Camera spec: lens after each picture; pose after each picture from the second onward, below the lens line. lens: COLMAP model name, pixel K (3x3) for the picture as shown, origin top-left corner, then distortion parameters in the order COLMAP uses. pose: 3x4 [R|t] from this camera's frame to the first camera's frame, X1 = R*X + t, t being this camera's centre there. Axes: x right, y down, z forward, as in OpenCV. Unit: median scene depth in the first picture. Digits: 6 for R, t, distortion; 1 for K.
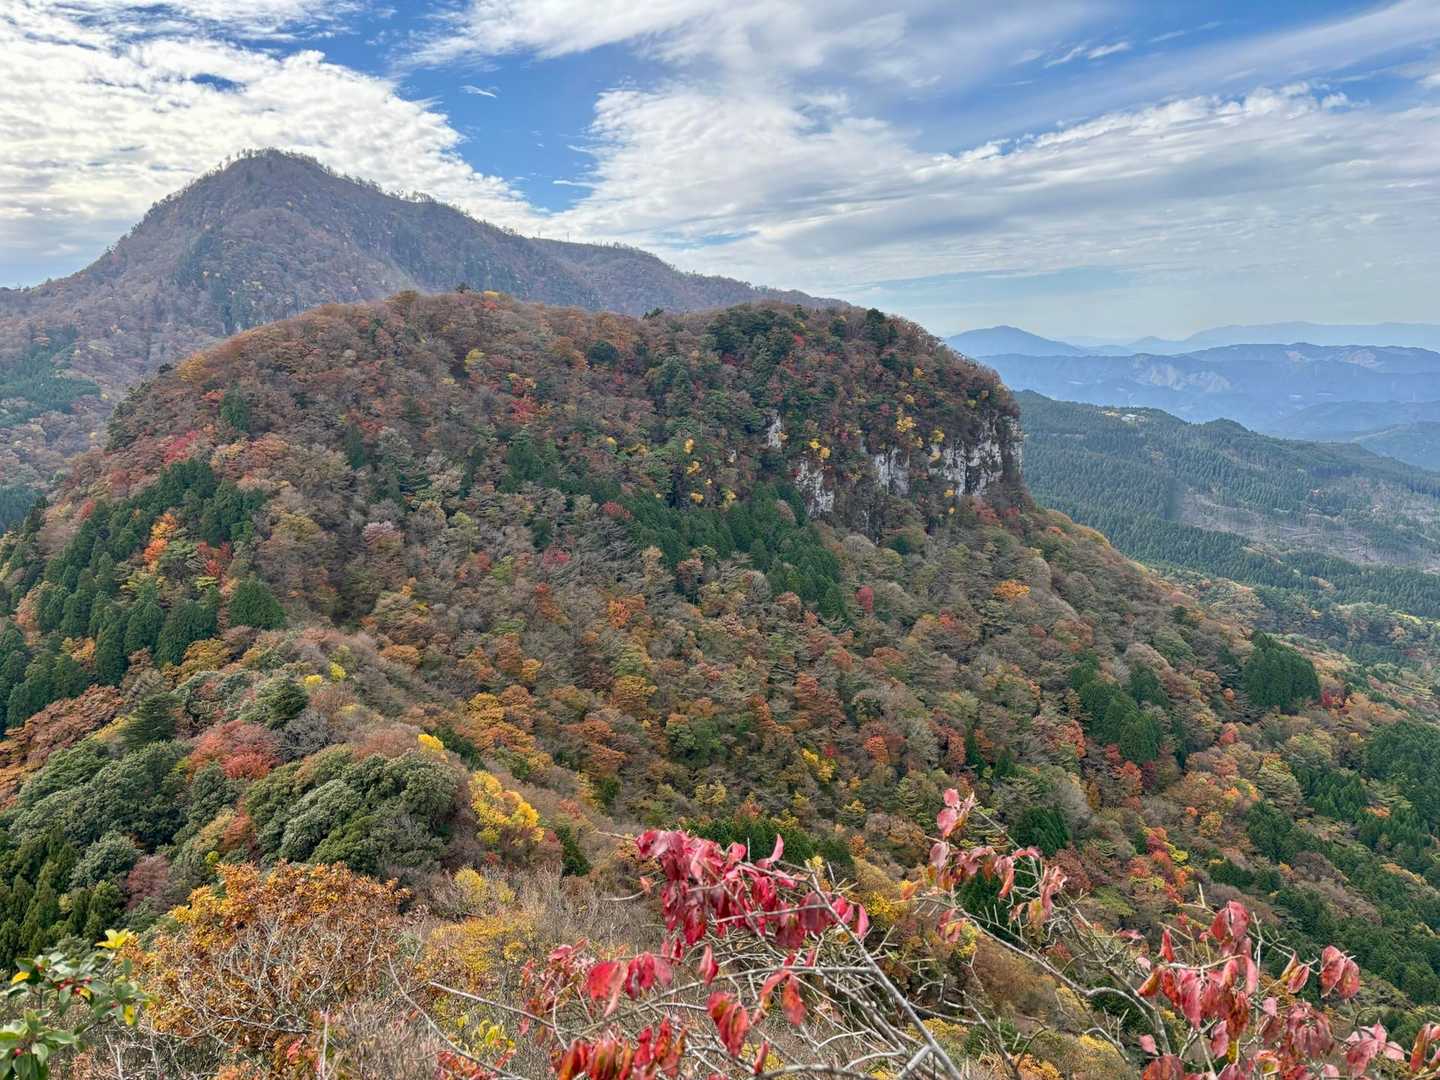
lens RADIAL K [[1035.7, 0, 741.1], [0, 1035.7, 545.9], [0, 0, 1]] dist [-0.001211, -0.003014]
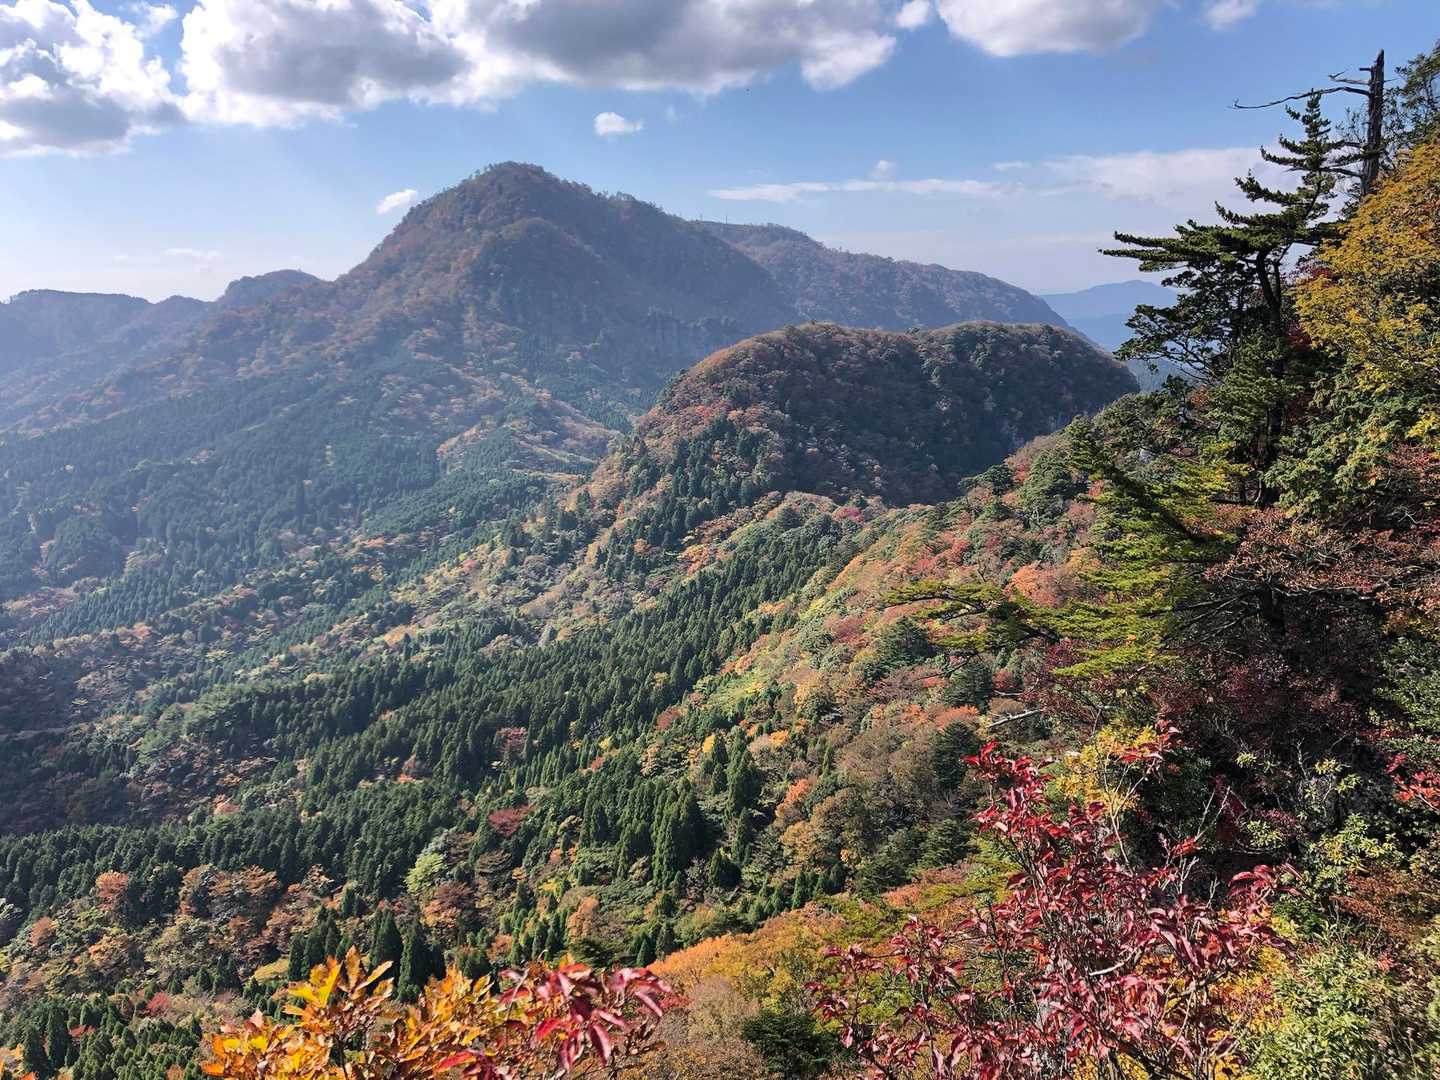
lens RADIAL K [[1035.7, 0, 741.1], [0, 1035.7, 545.9], [0, 0, 1]] dist [-0.001211, -0.003014]
pose [[0.994208, 0.013515, -0.106619, -0.208729], [-0.009460, 0.999216, 0.038452, 0.072497], [0.107055, -0.037221, 0.993556, -0.833680]]
